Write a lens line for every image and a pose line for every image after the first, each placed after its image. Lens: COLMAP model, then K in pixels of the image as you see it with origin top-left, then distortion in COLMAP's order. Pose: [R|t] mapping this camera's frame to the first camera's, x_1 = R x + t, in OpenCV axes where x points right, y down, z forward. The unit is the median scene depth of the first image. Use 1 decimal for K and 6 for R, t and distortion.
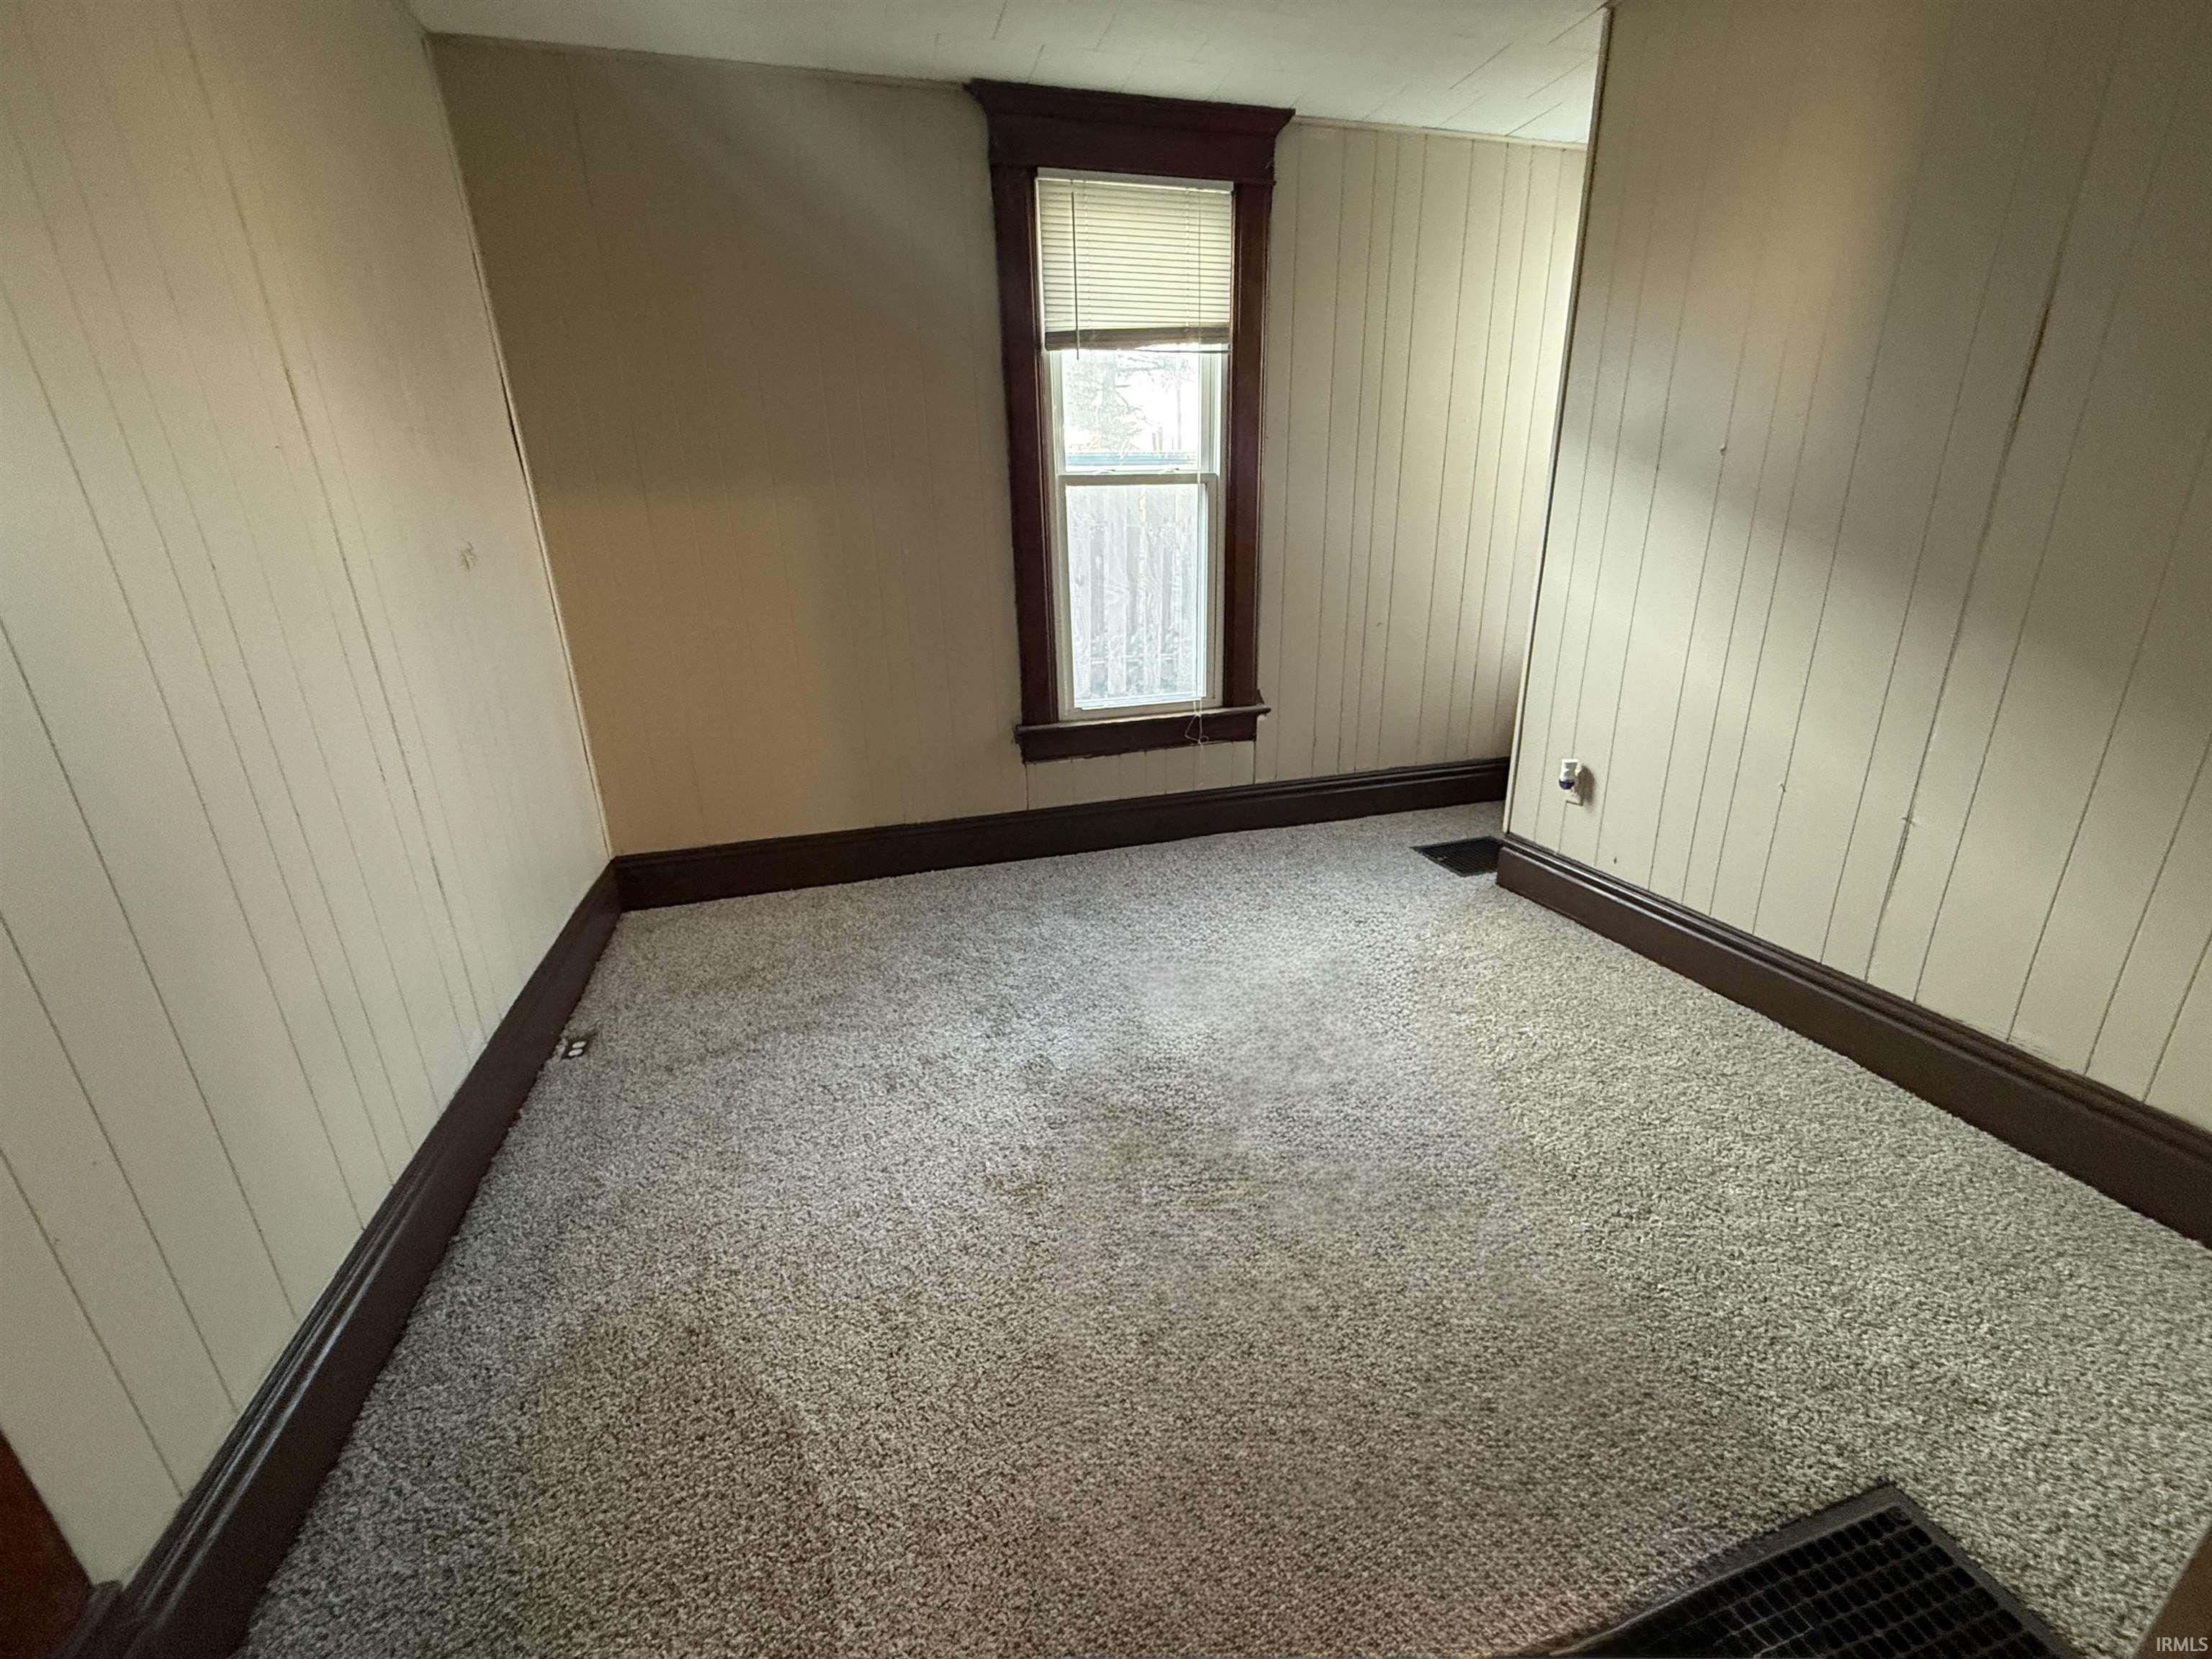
lens RADIAL K [[890.8, 0, 1110.6], [0, 890.8, 829.8], [0, 0, 1]] dist [0.002670, 0.000290]
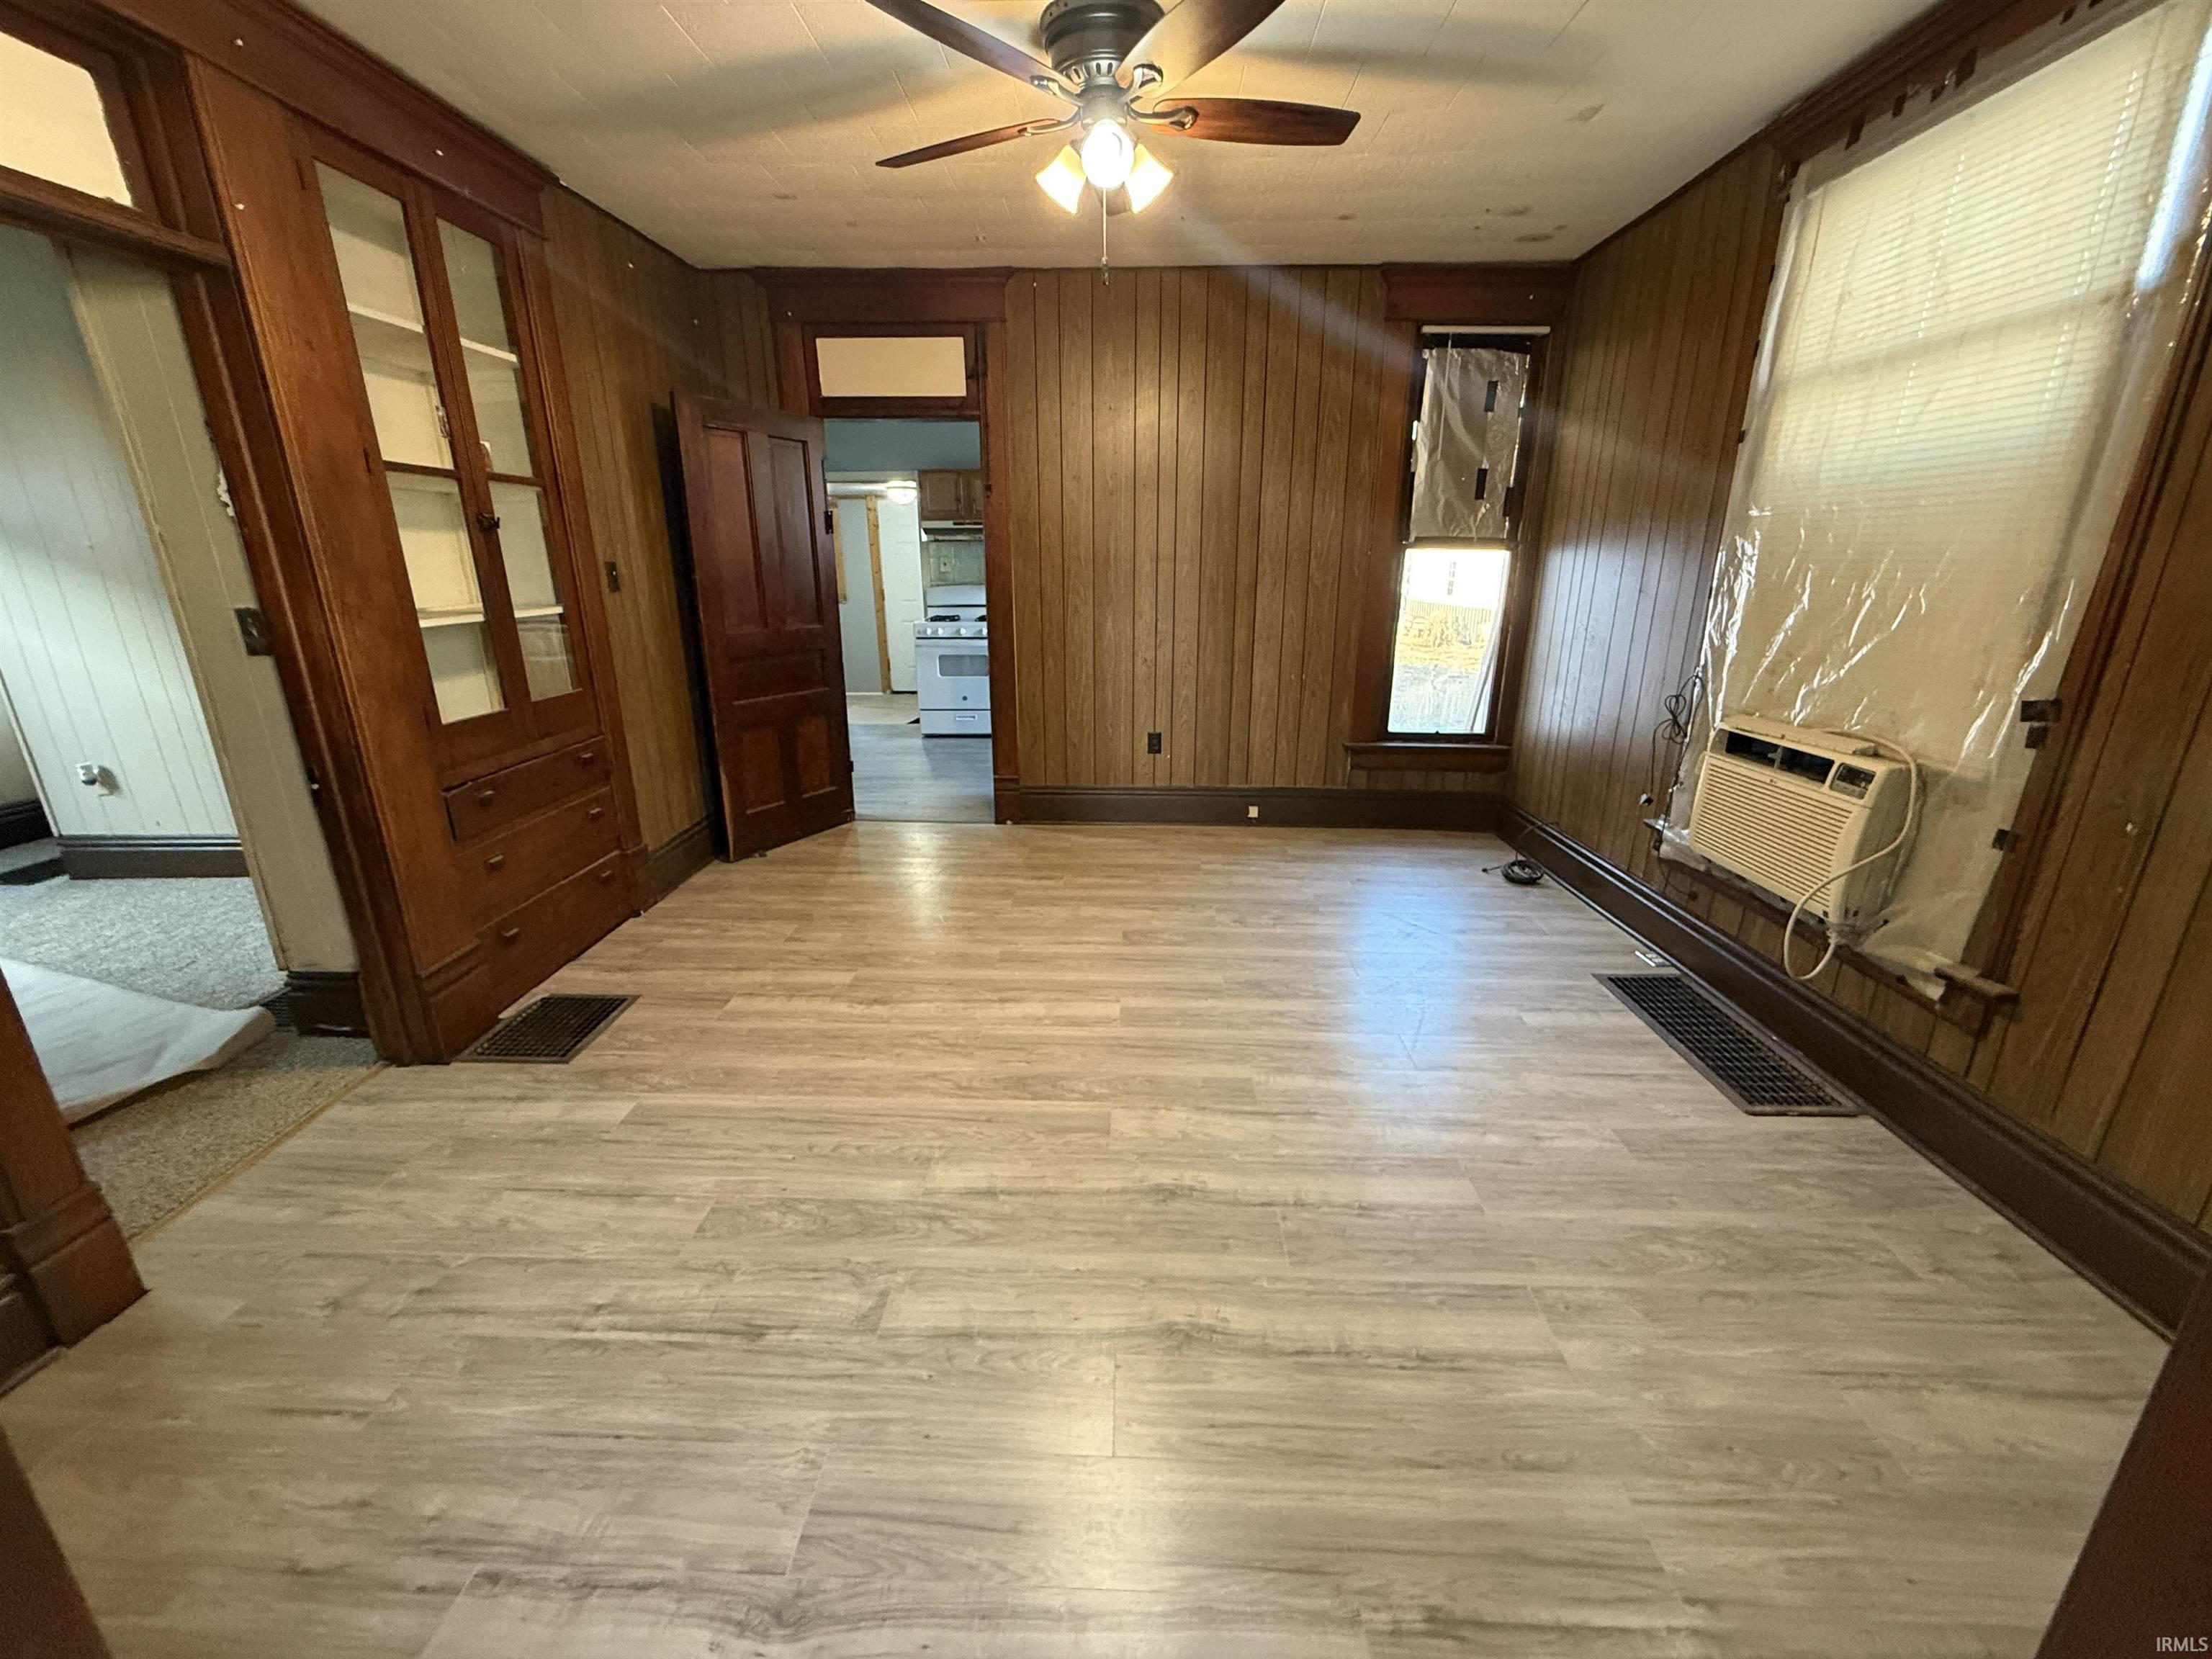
lens RADIAL K [[890.8, 0, 1105.9], [0, 890.8, 832.7], [0, 0, 1]] dist [0.002670, 0.000290]
pose [[0.319394, -0.243884, 0.915701, -0.261284], [0.301099, 0.942356, 0.145961, 0.290183], [-0.898514, 0.229098, 0.374416, -0.886518]]
